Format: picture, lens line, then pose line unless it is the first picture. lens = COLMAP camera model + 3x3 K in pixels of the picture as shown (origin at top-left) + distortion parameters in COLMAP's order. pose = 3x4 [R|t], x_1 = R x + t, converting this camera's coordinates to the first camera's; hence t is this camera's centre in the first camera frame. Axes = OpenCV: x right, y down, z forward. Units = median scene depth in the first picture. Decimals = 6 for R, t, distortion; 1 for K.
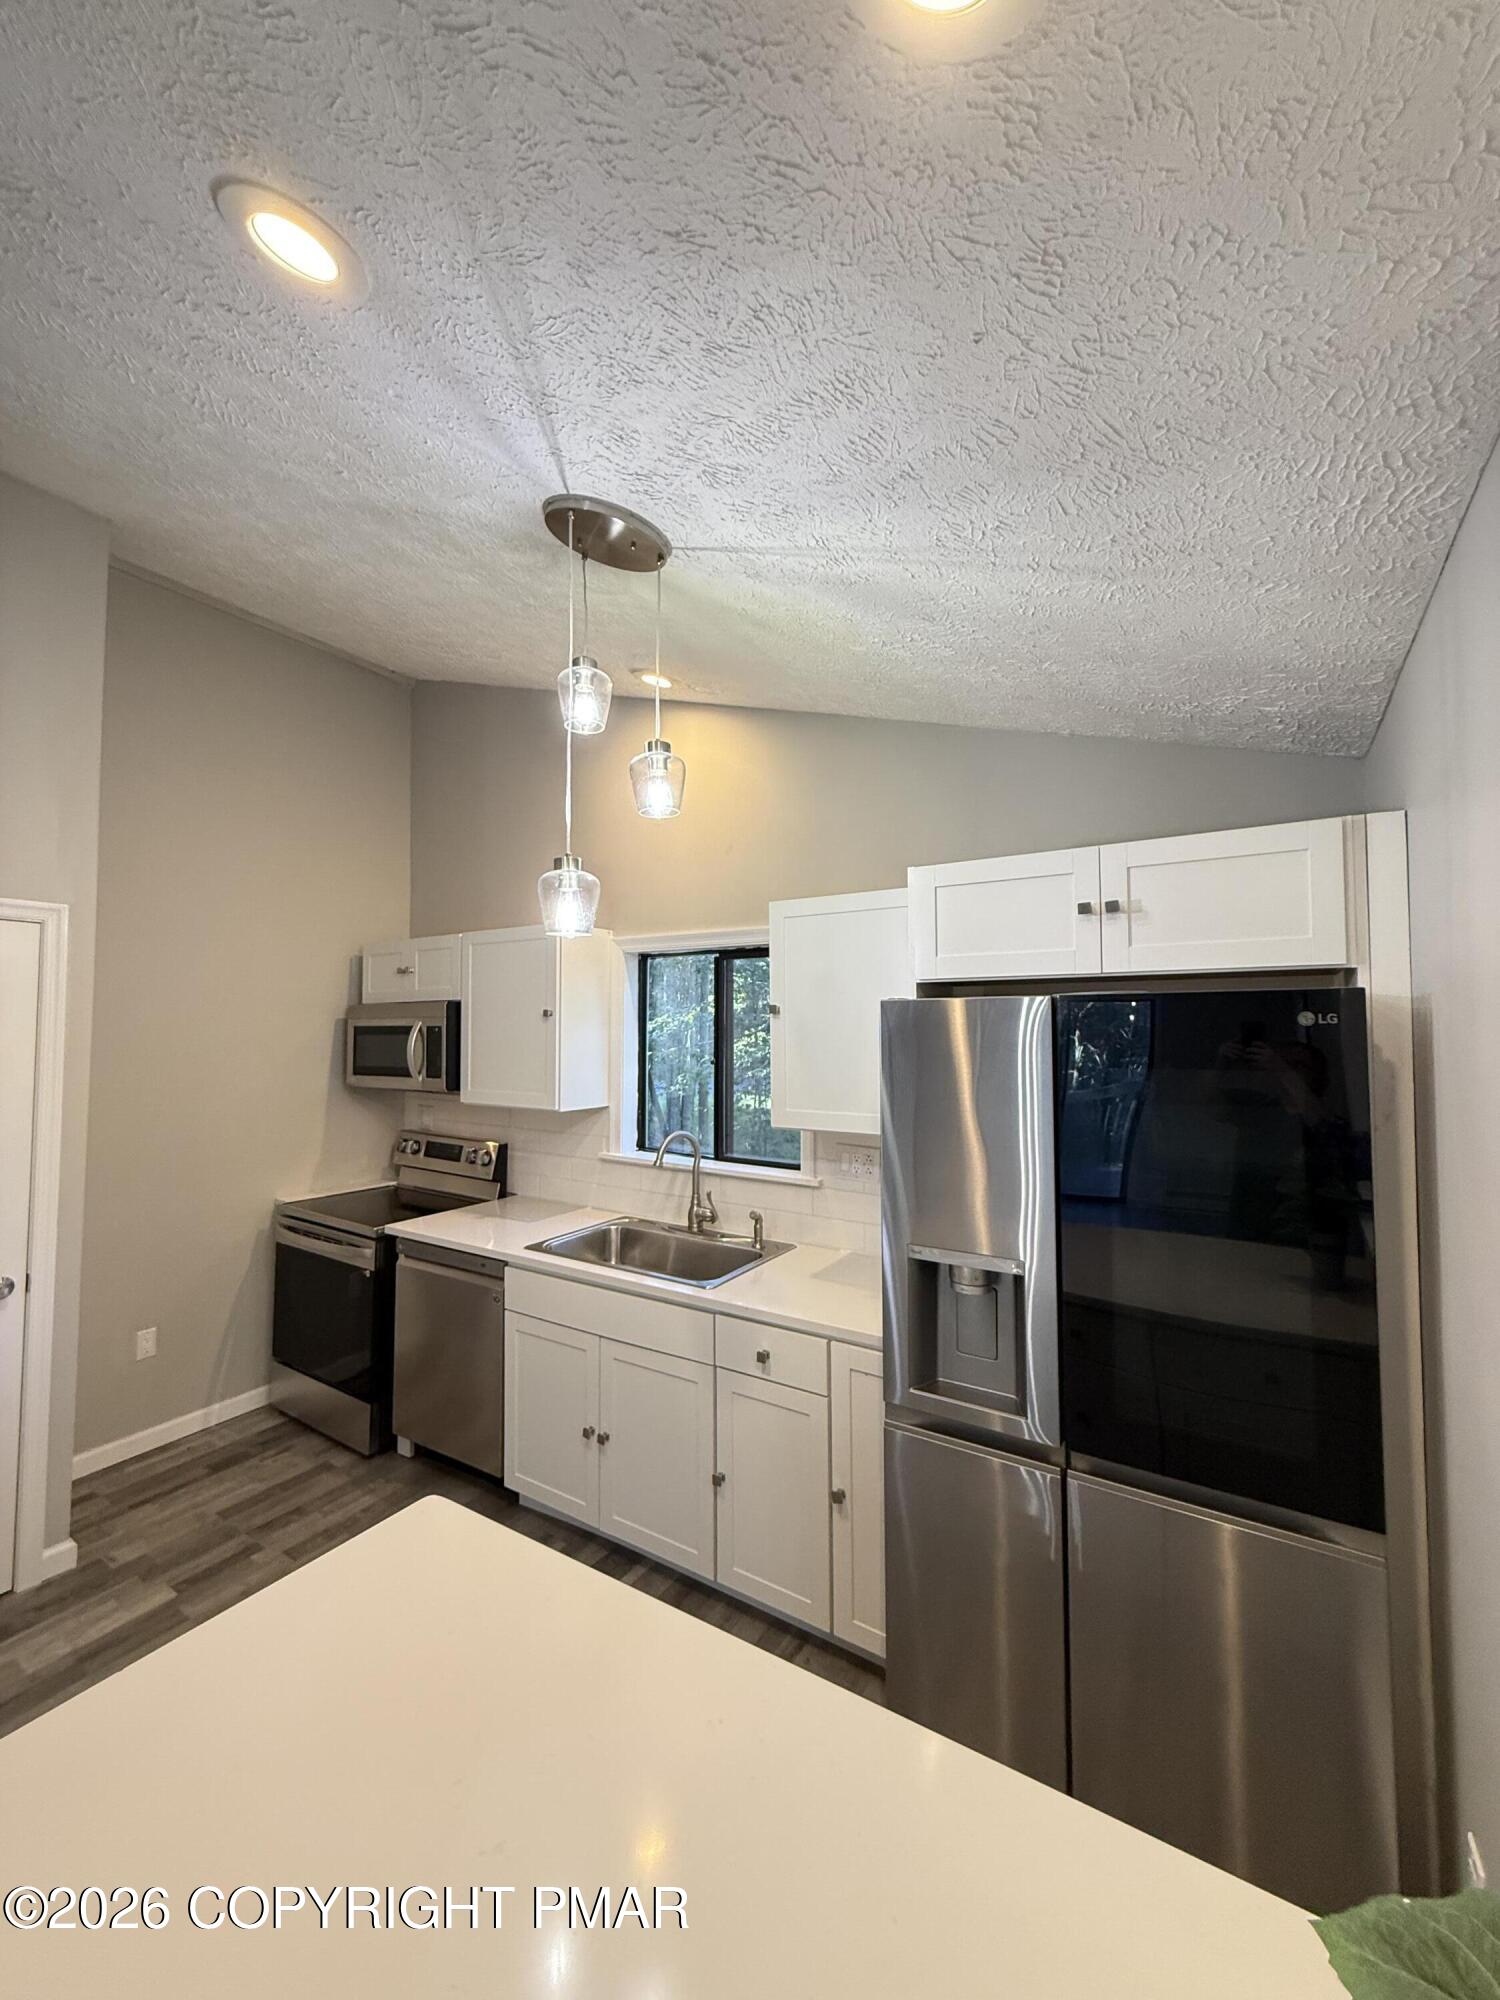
lens RADIAL K [[799.6, 0, 749.6], [0, 799.6, 998.9], [0, 0, 1]] dist [0.001919, 0.001164]
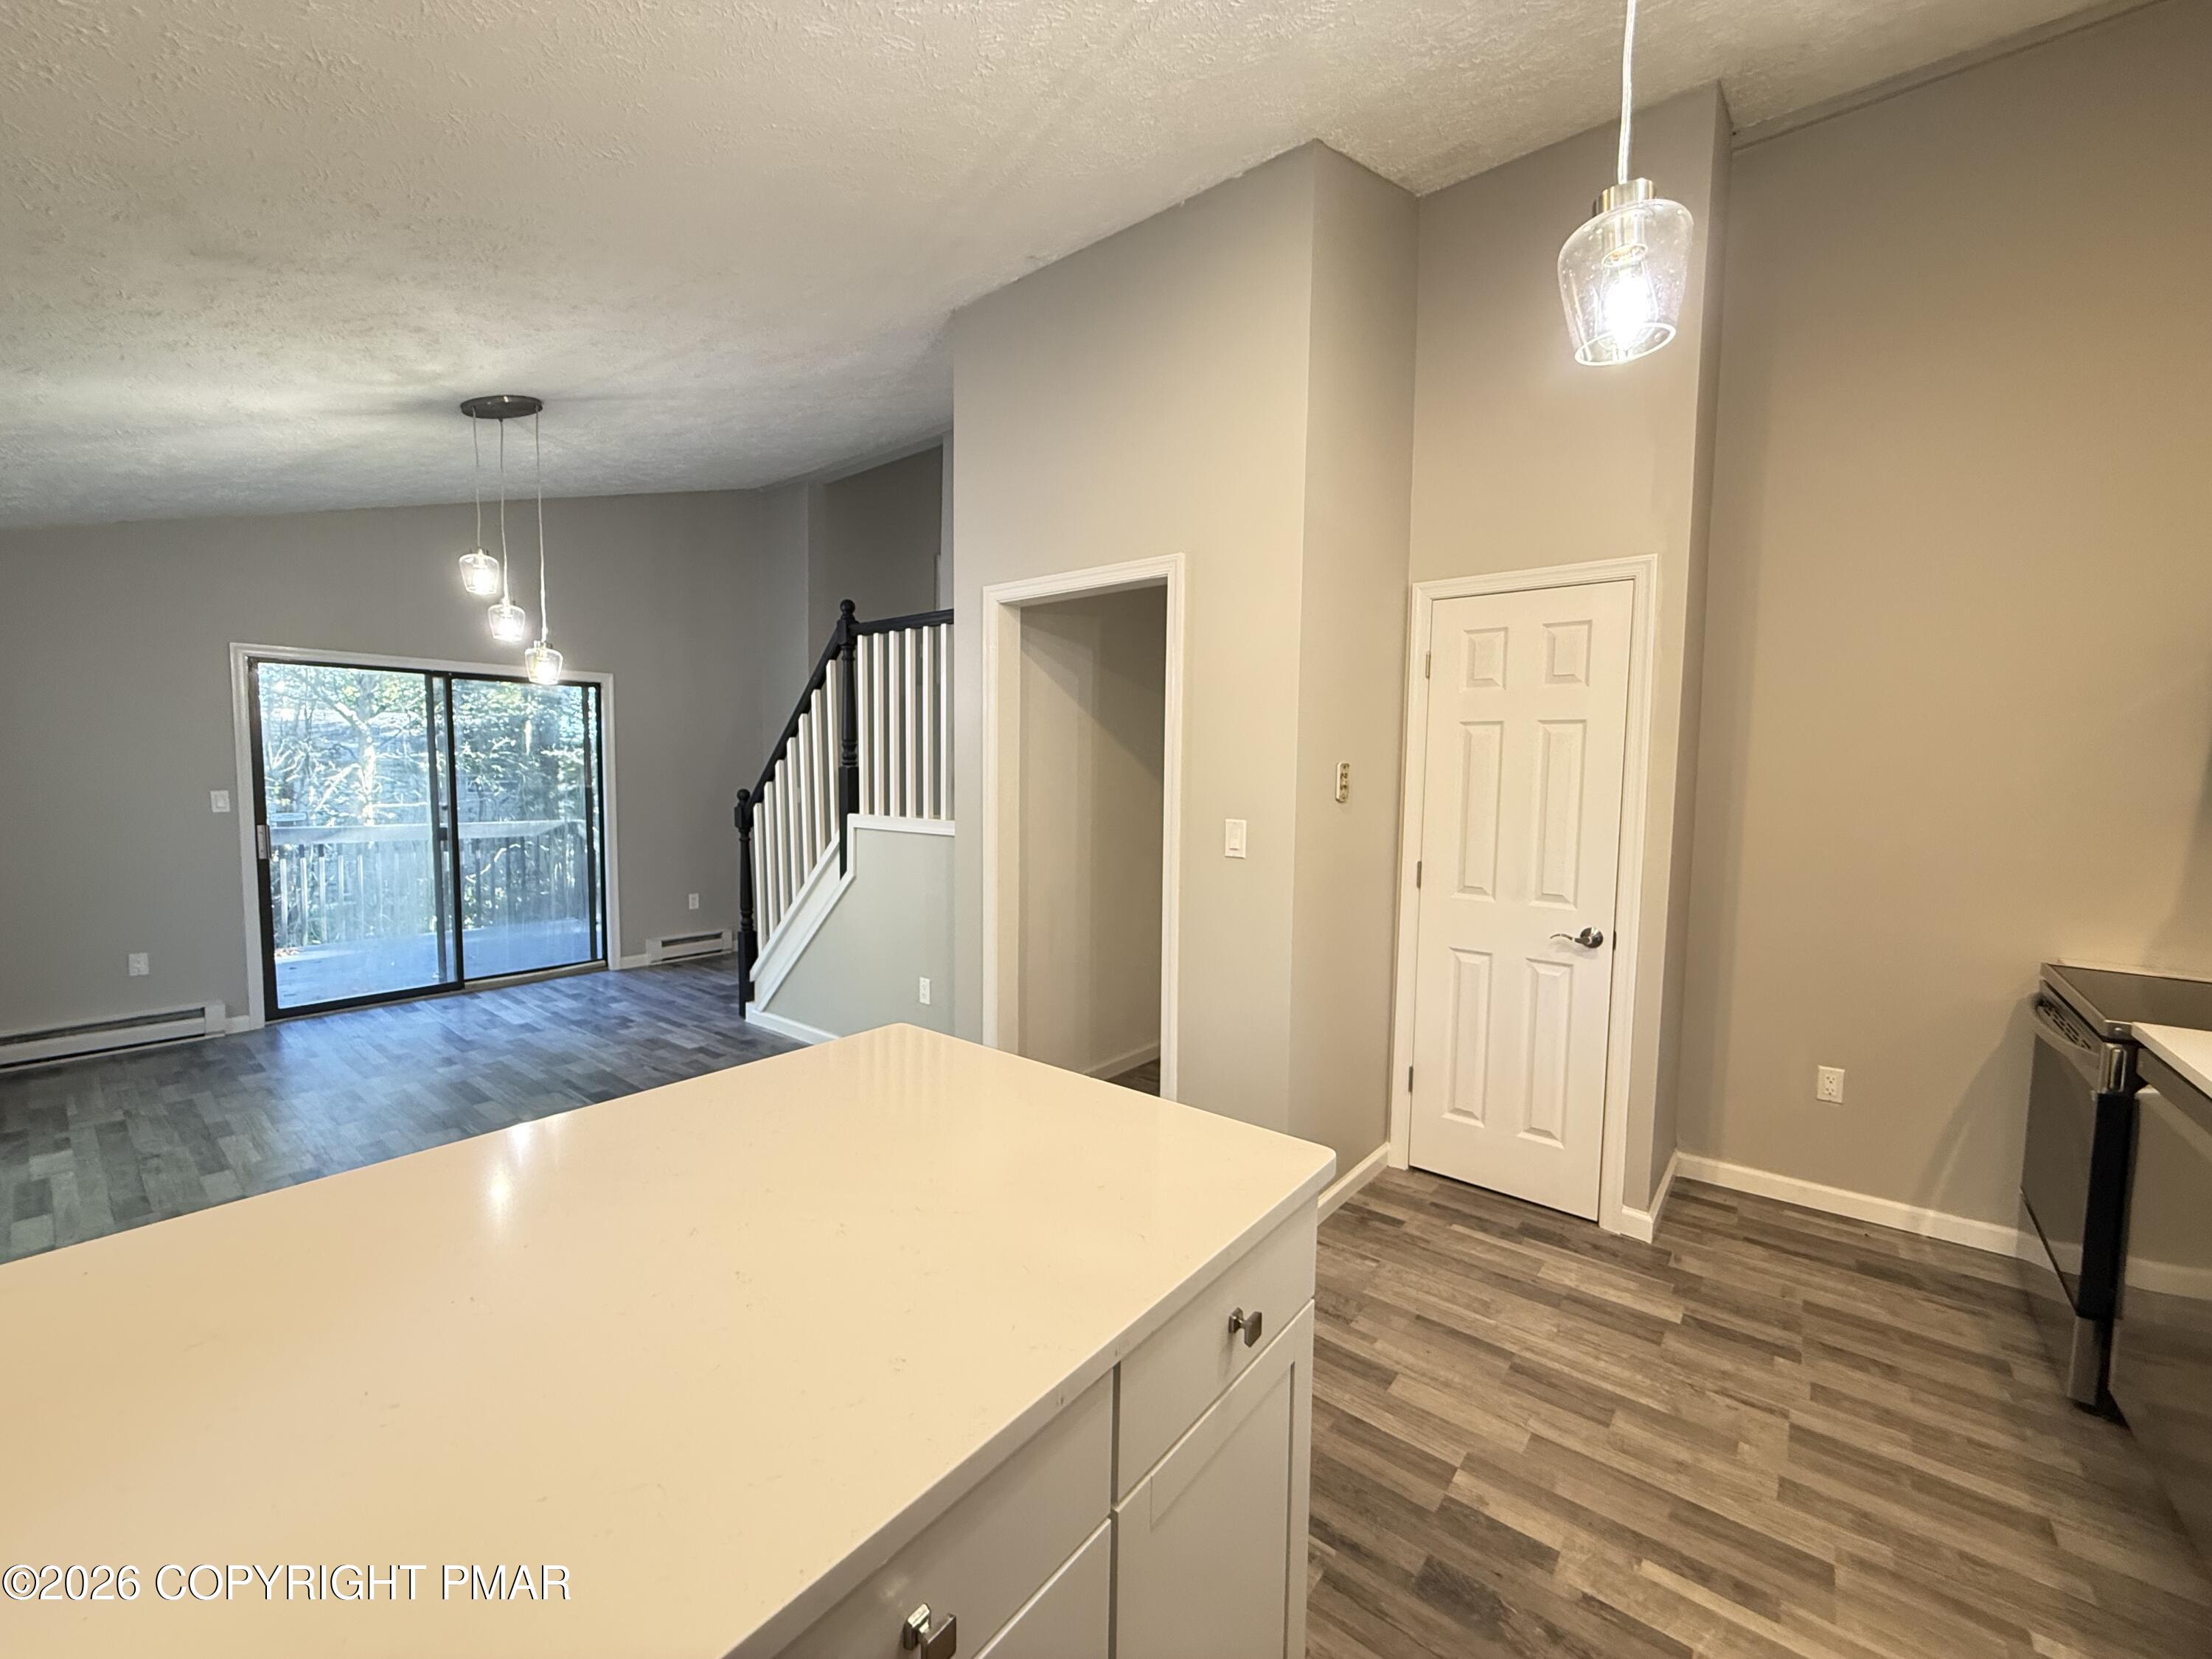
lens RADIAL K [[884.4, 0, 1107.9], [0, 884.4, 831.6], [0, 0, 1]] dist [0.001919, 0.001164]
pose [[-0.115313, 0.061823, -0.991403, 0.238414], [0.022332, 0.997970, 0.059635, 0.115565], [0.993078, -0.015263, -0.116460, 0.423725]]
